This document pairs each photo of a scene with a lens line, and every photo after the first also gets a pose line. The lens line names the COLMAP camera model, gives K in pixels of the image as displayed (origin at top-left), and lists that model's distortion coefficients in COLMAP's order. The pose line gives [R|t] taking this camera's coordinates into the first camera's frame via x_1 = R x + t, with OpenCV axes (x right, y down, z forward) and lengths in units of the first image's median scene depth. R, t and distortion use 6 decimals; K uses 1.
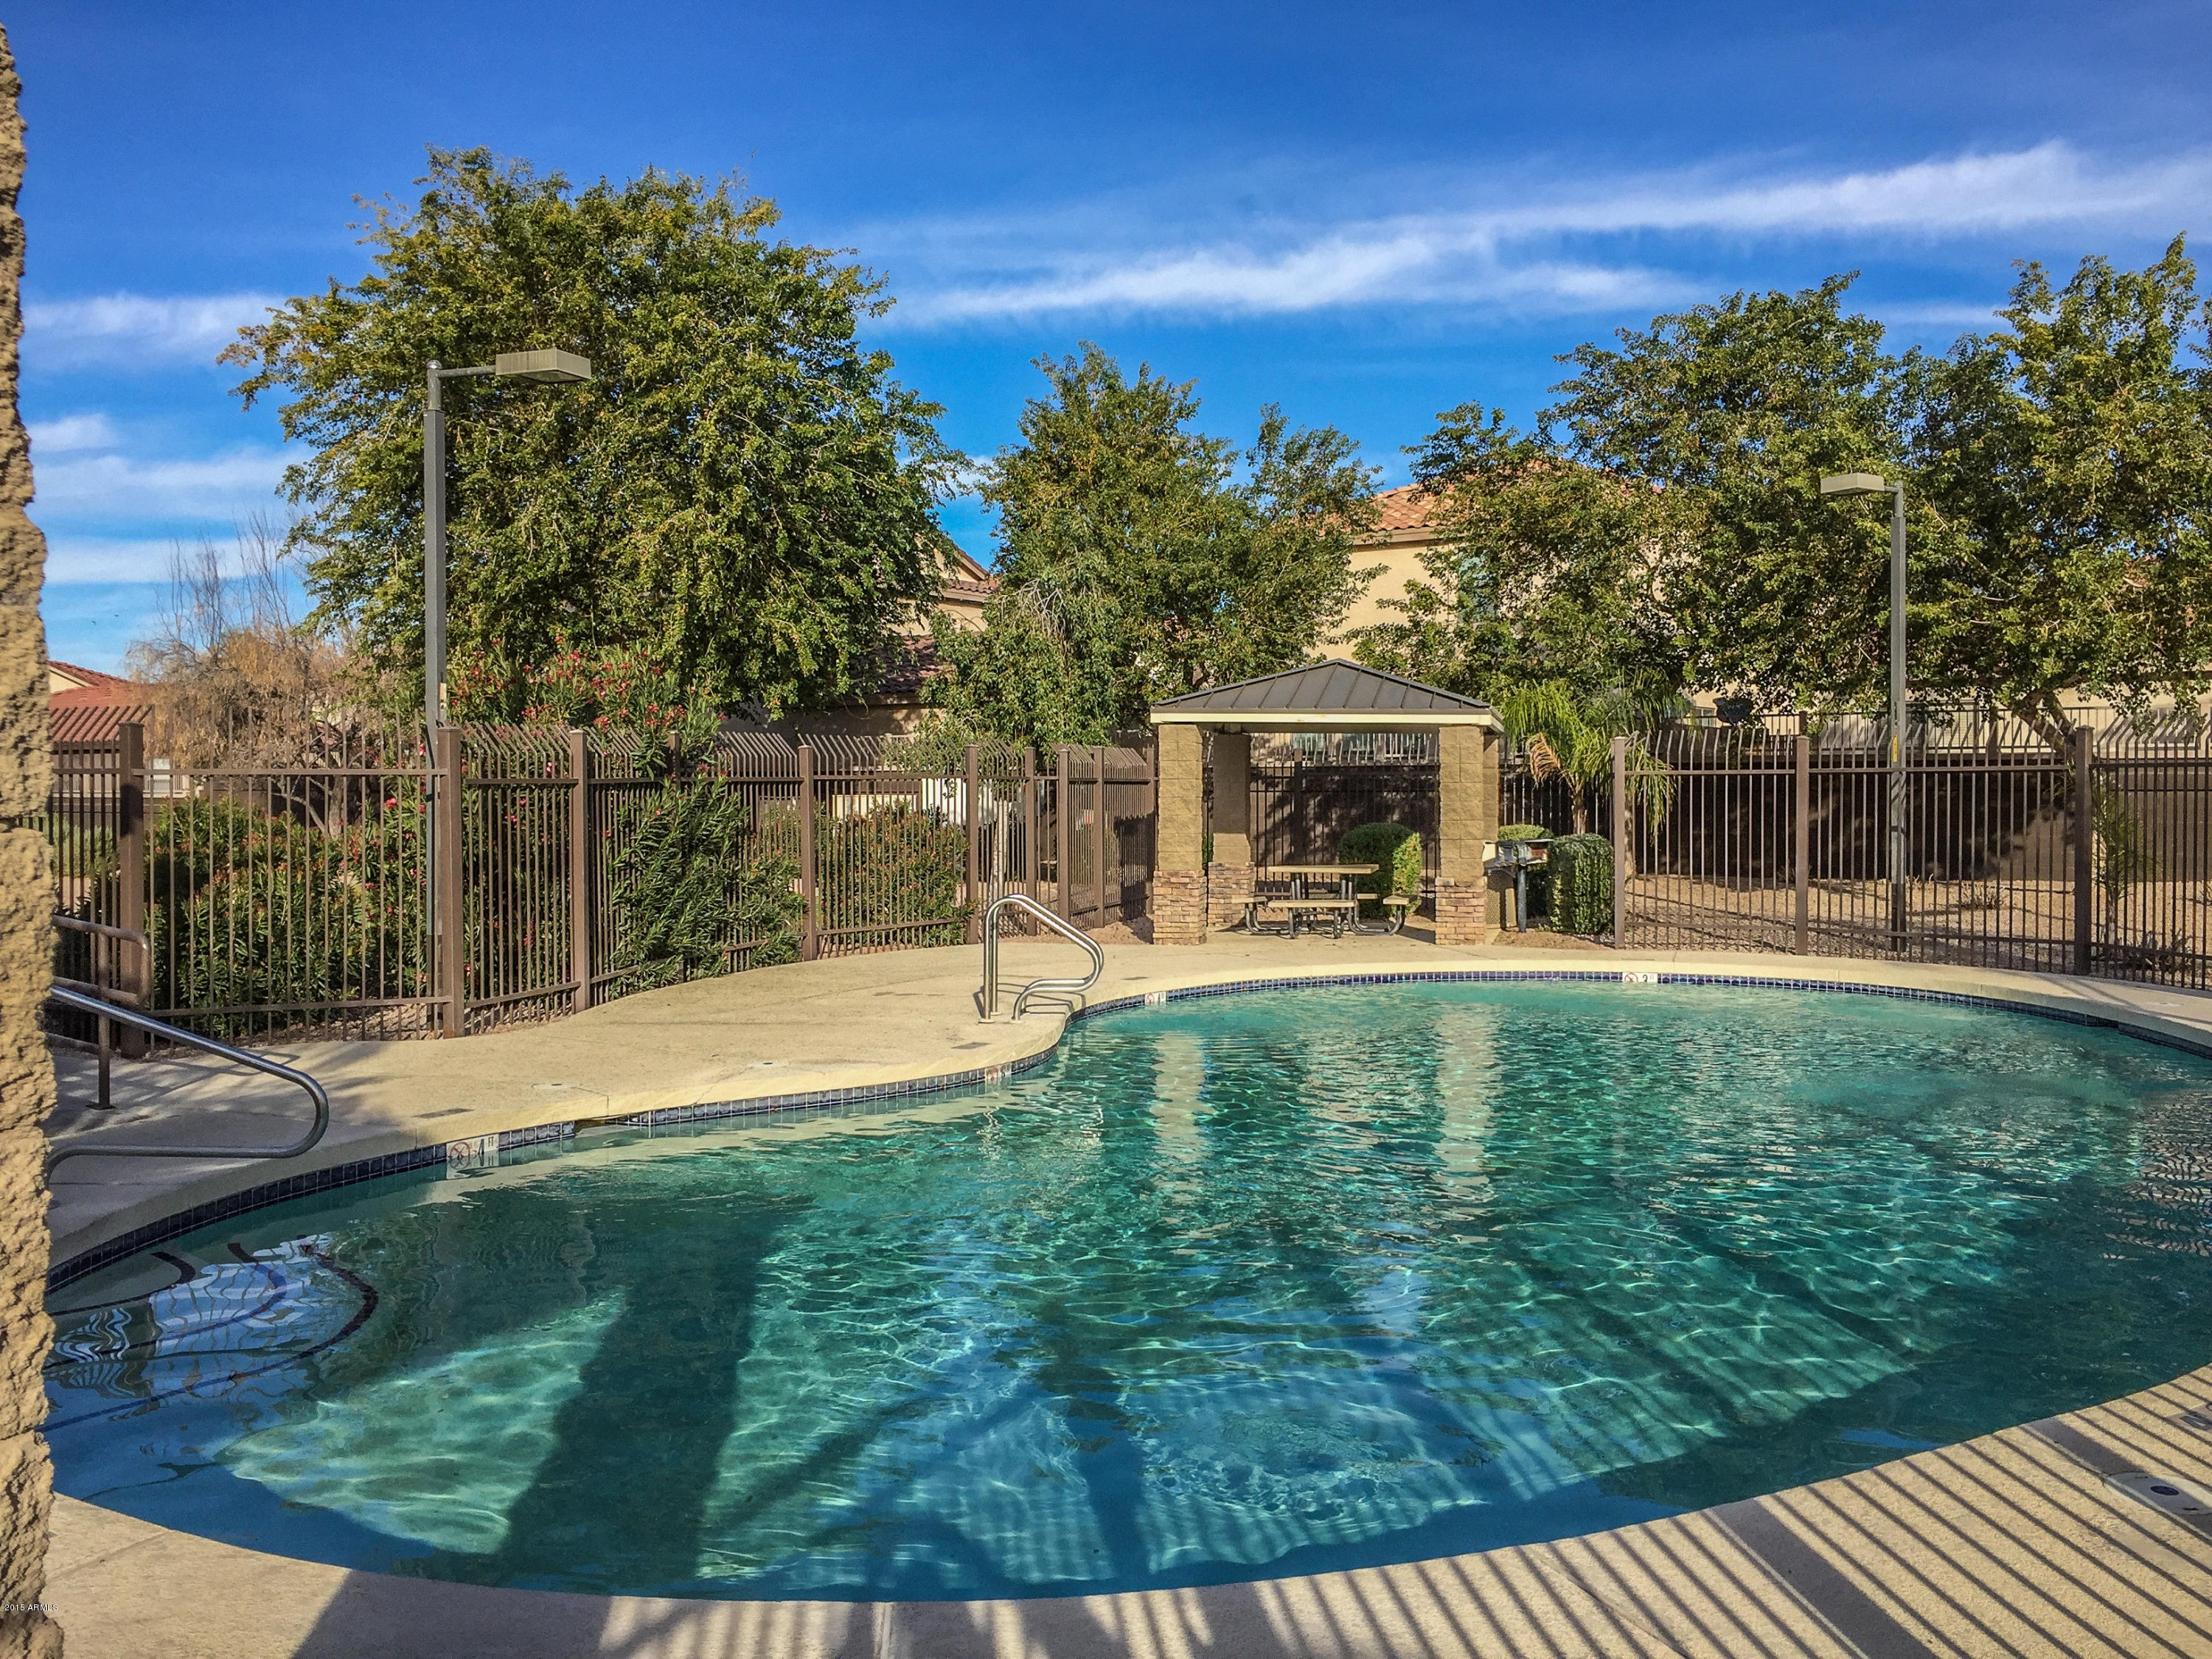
lens RADIAL K [[1806.0, 0, 1106.0], [0, 1806.0, 829.5], [0, 0, 1]] dist [0.000984, -0.003033]
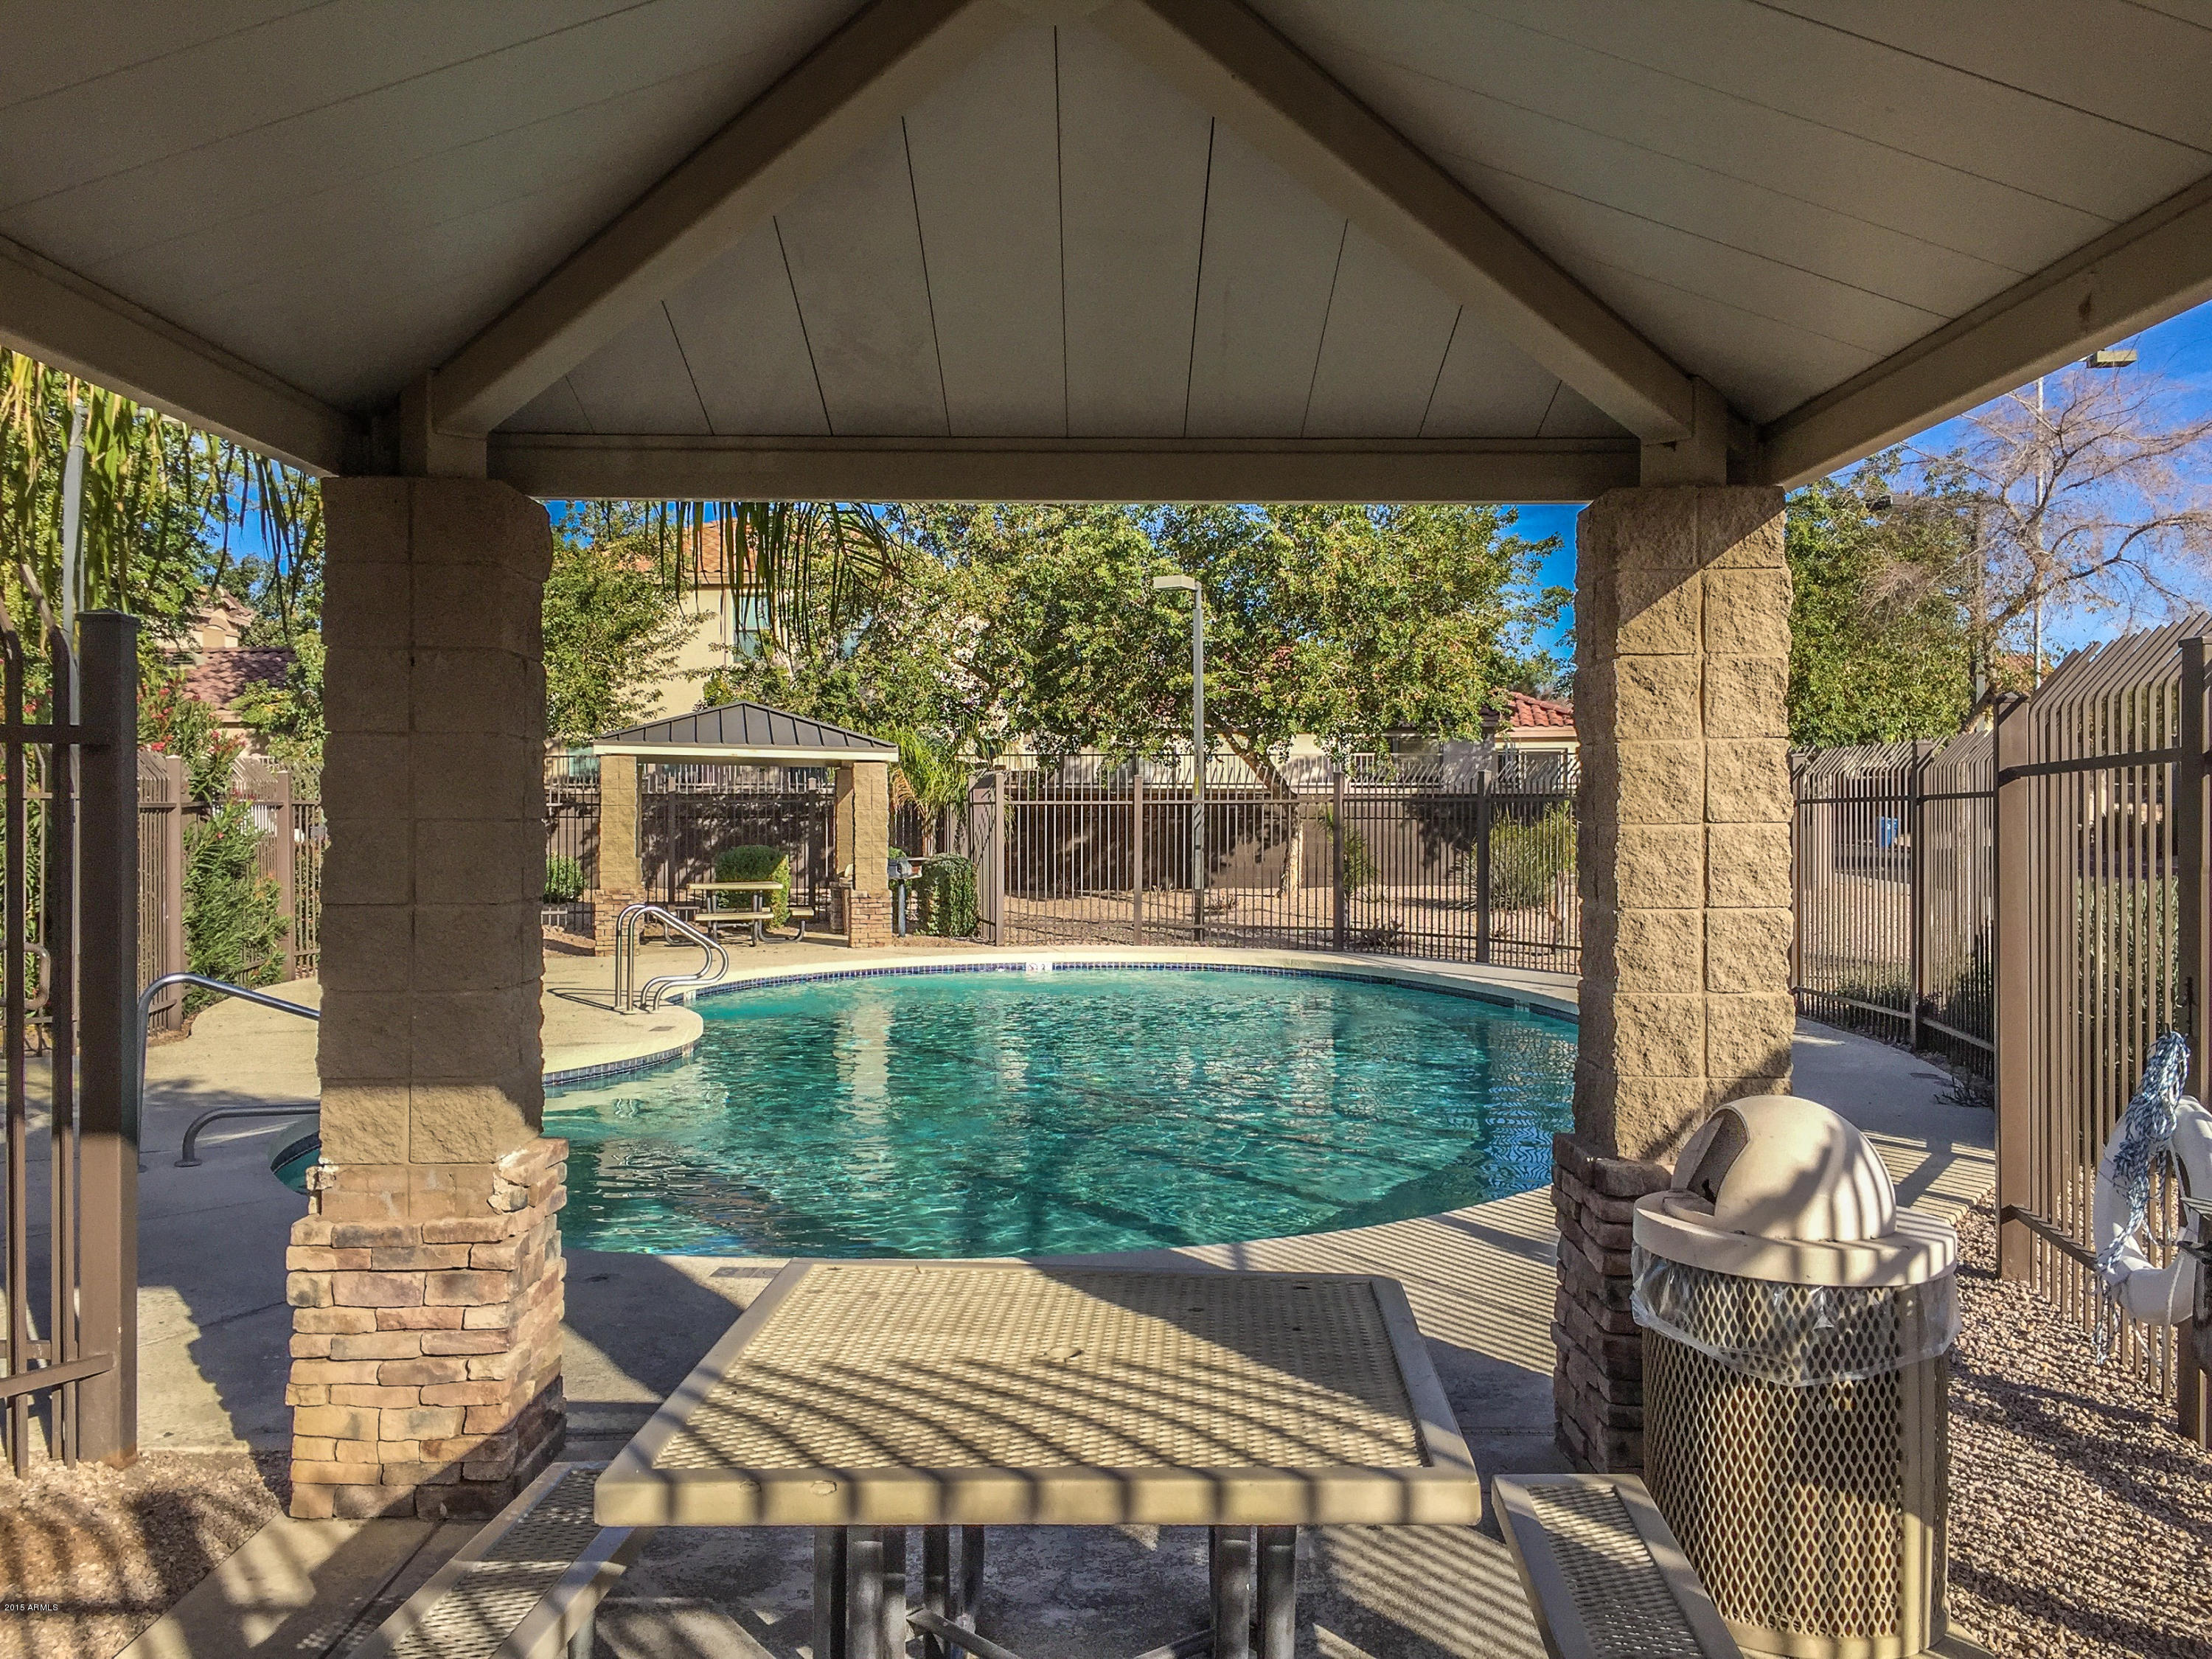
lens RADIAL K [[1819.9, 0, 1106.0], [0, 1819.9, 829.5], [0, 0, 1]] dist [0.005180, 0.002071]
pose [[0.877656, 0.000666, 0.479291, -0.233269], [0.007321, 0.999864, -0.014796, 0.005446], [-0.479235, 0.016495, 0.877531, -0.112552]]
